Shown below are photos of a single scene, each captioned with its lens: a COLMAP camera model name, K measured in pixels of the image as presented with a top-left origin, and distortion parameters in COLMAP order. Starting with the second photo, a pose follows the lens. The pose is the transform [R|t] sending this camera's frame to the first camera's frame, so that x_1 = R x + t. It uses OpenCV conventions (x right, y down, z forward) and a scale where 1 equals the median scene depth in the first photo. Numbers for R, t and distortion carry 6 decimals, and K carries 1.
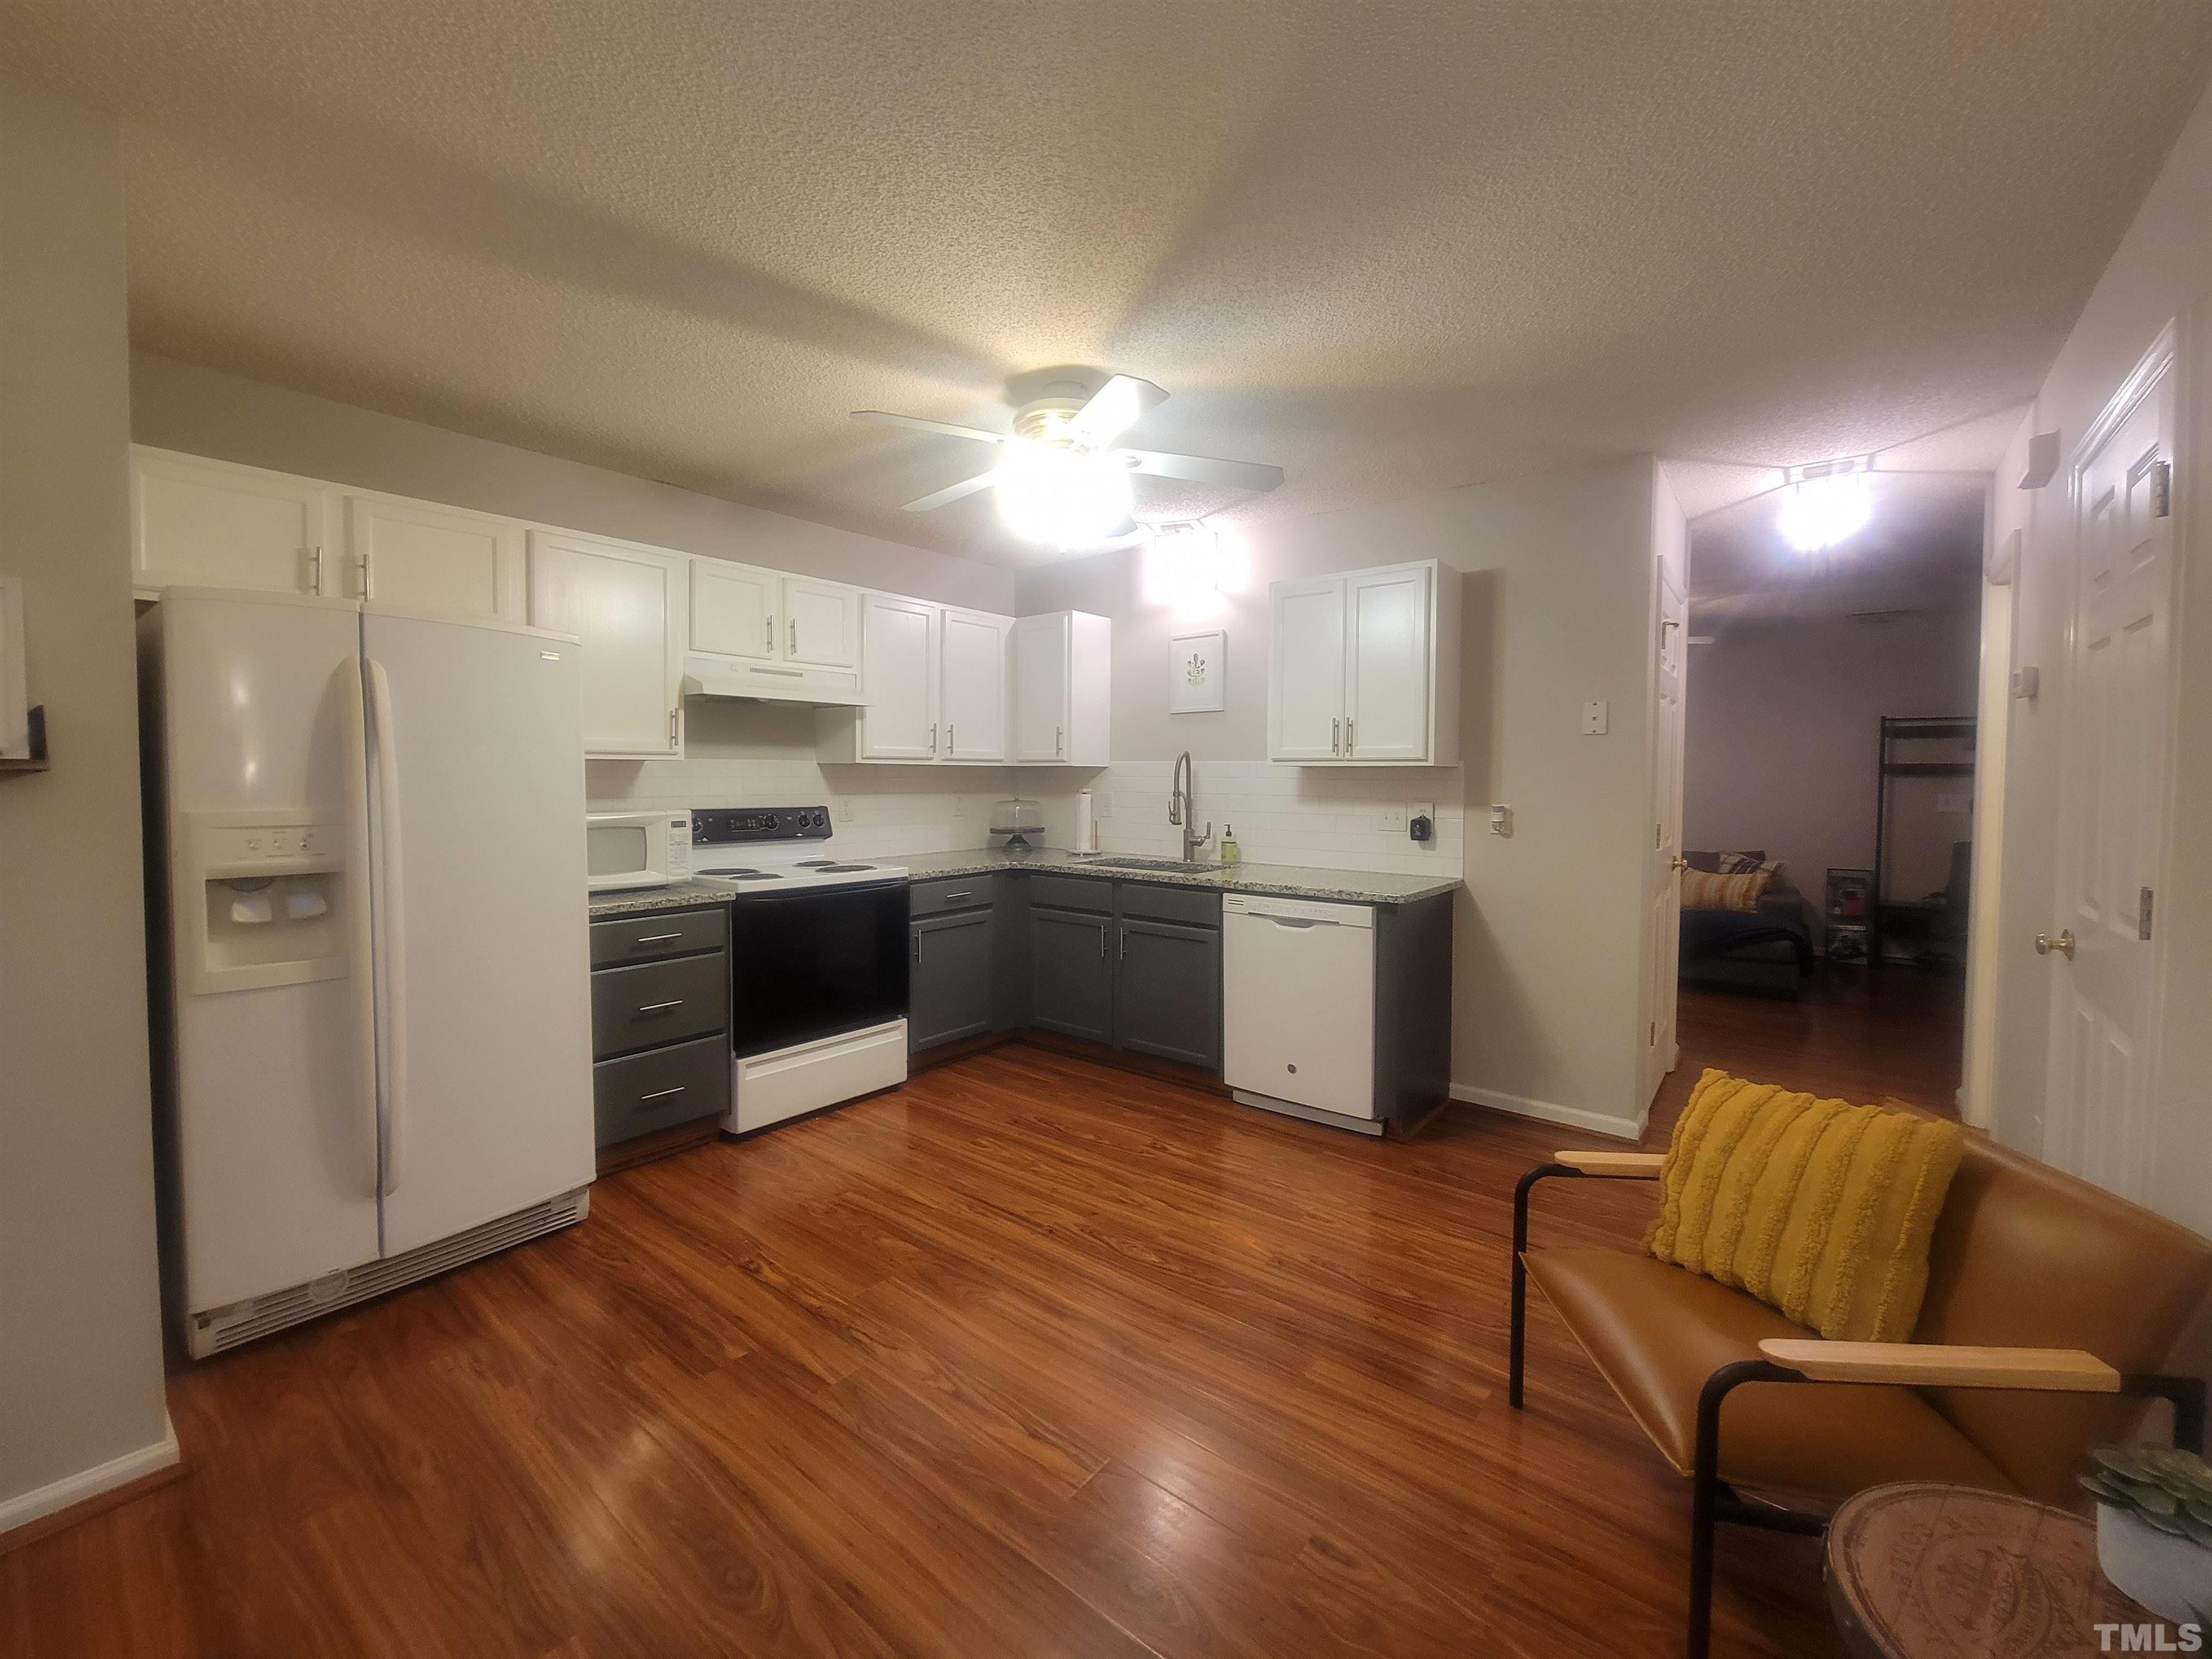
lens RADIAL K [[906.2, 0, 1091.3], [0, 906.2, 813.9], [0, 0, 1]] dist [0.003273, 0.000120]
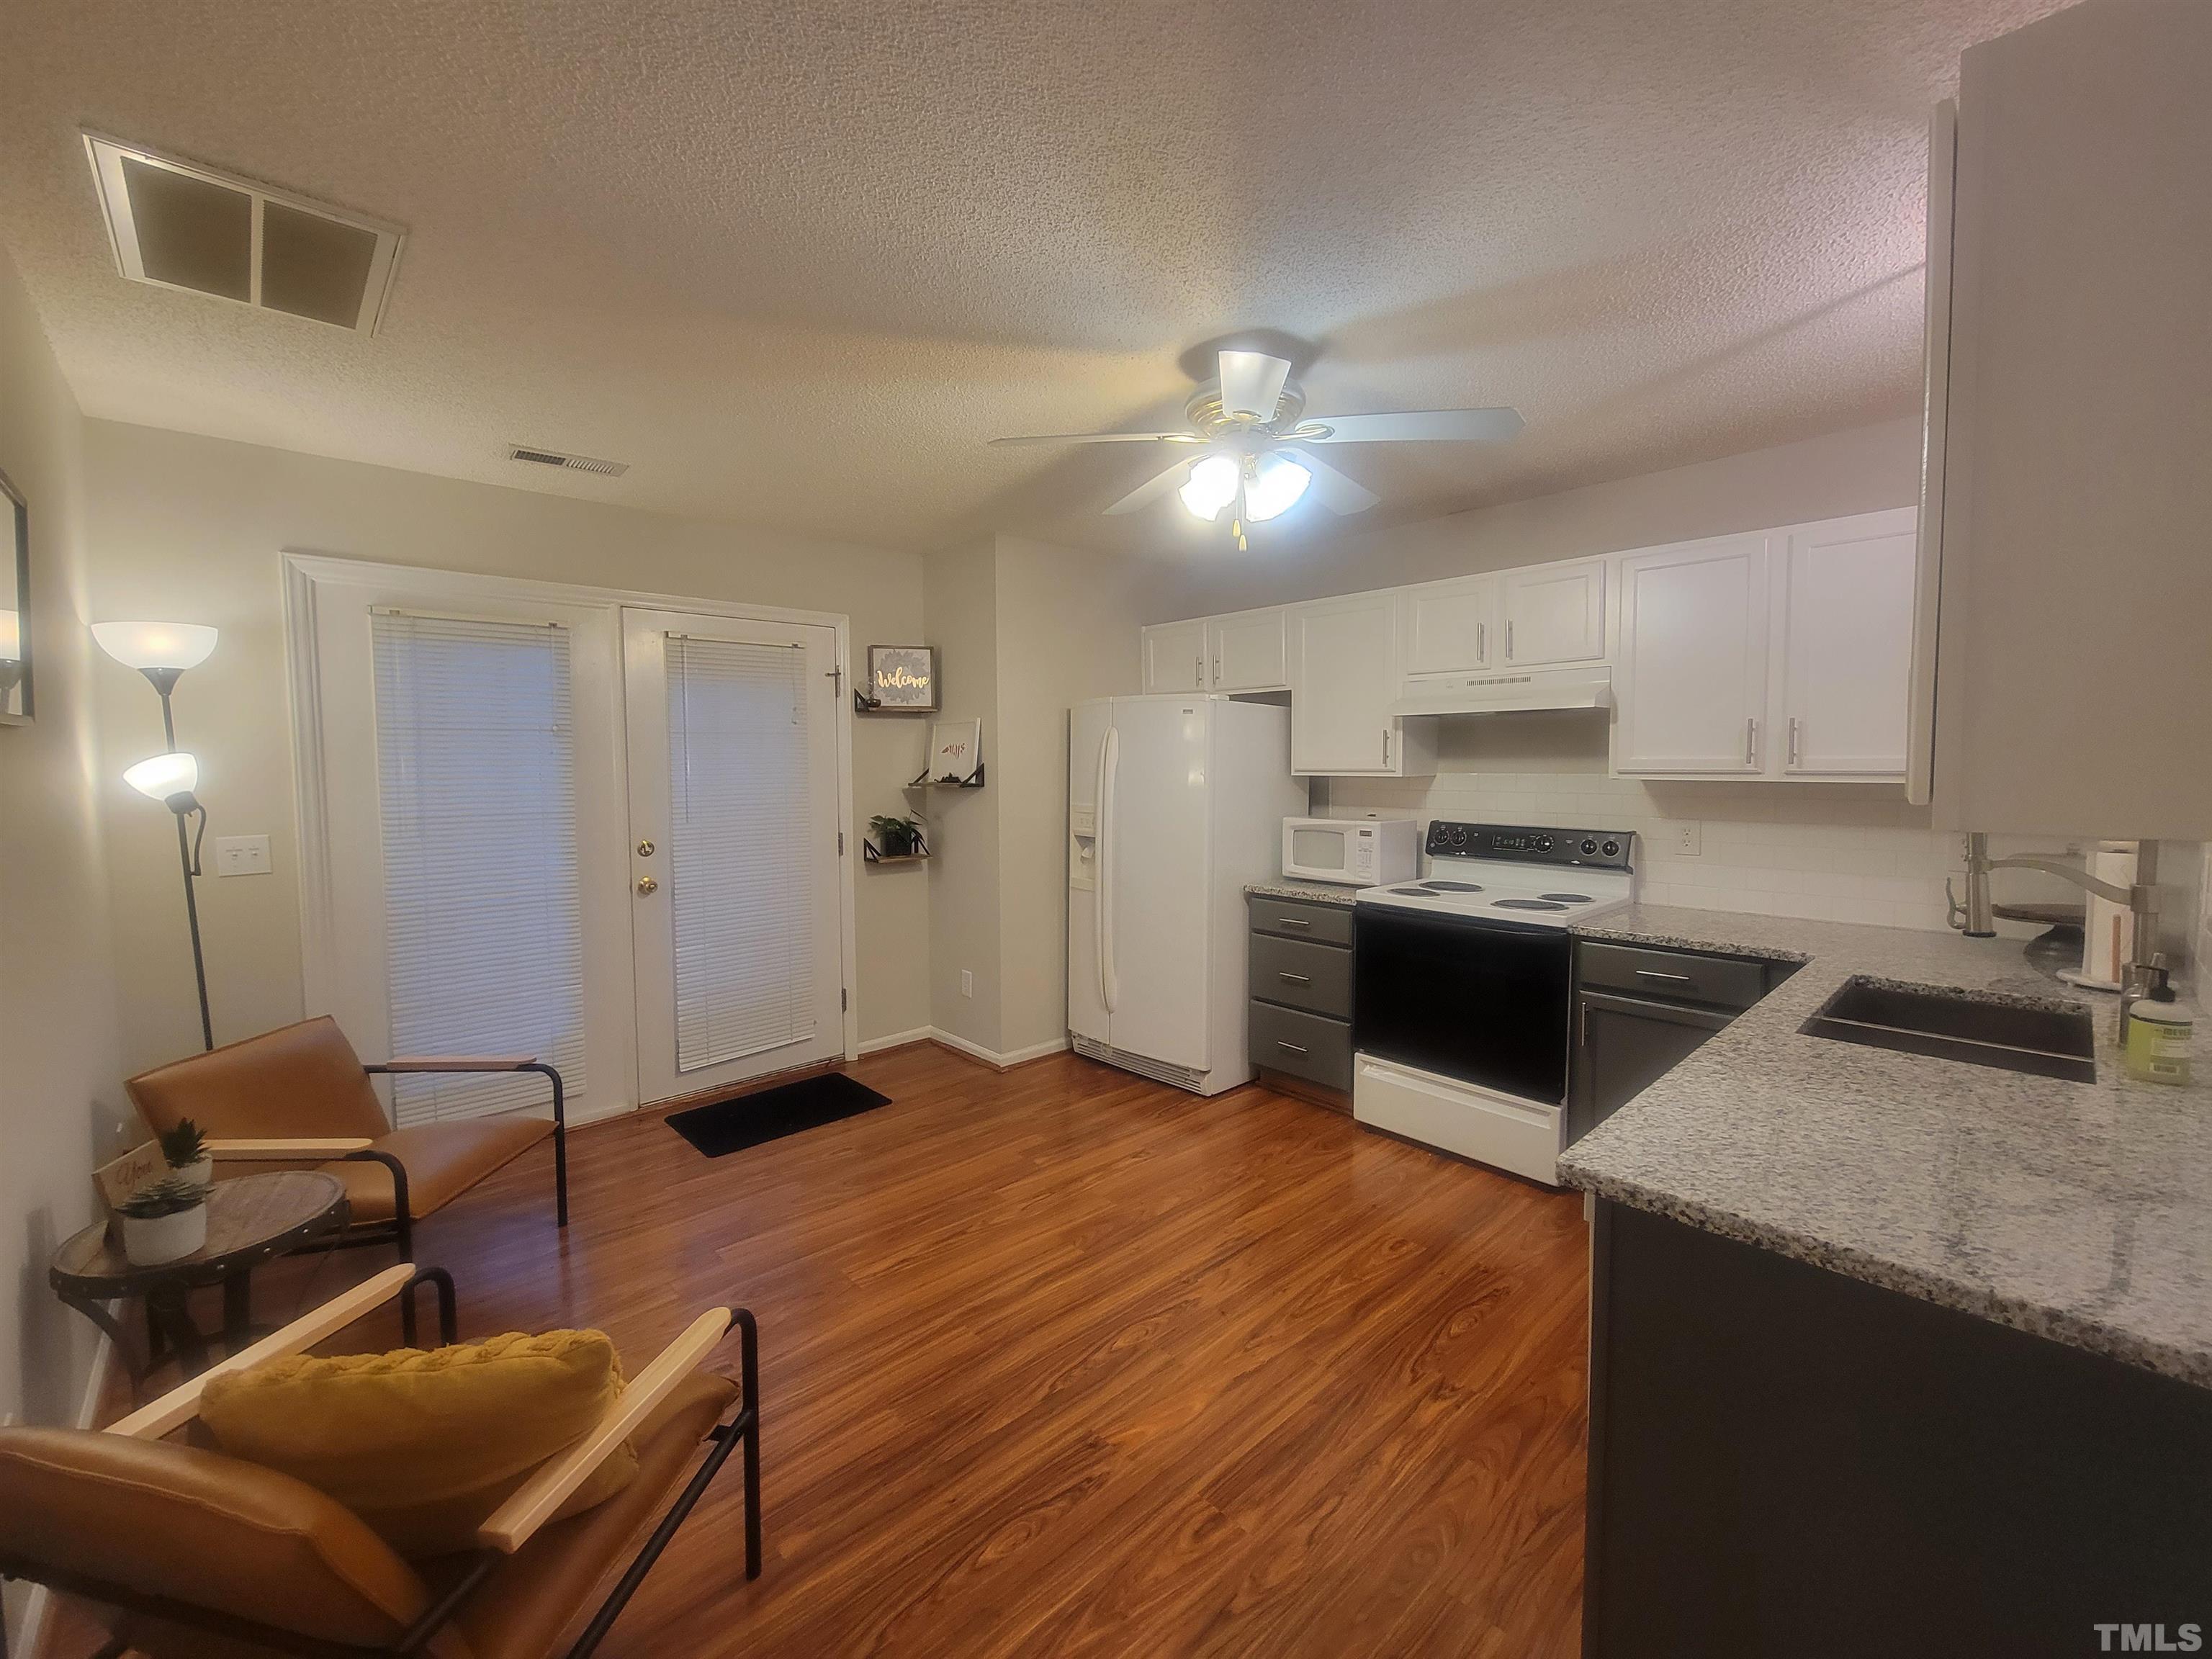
lens RADIAL K [[906.2, 0, 1093.2], [0, 906.2, 823.6], [0, 0, 1]] dist [0.003273, 0.000120]
pose [[-0.141888, 0.066172, -0.987668, 0.727043], [-0.037351, 0.996695, 0.072143, -0.071805], [0.989178, 0.047127, -0.138948, 0.836874]]
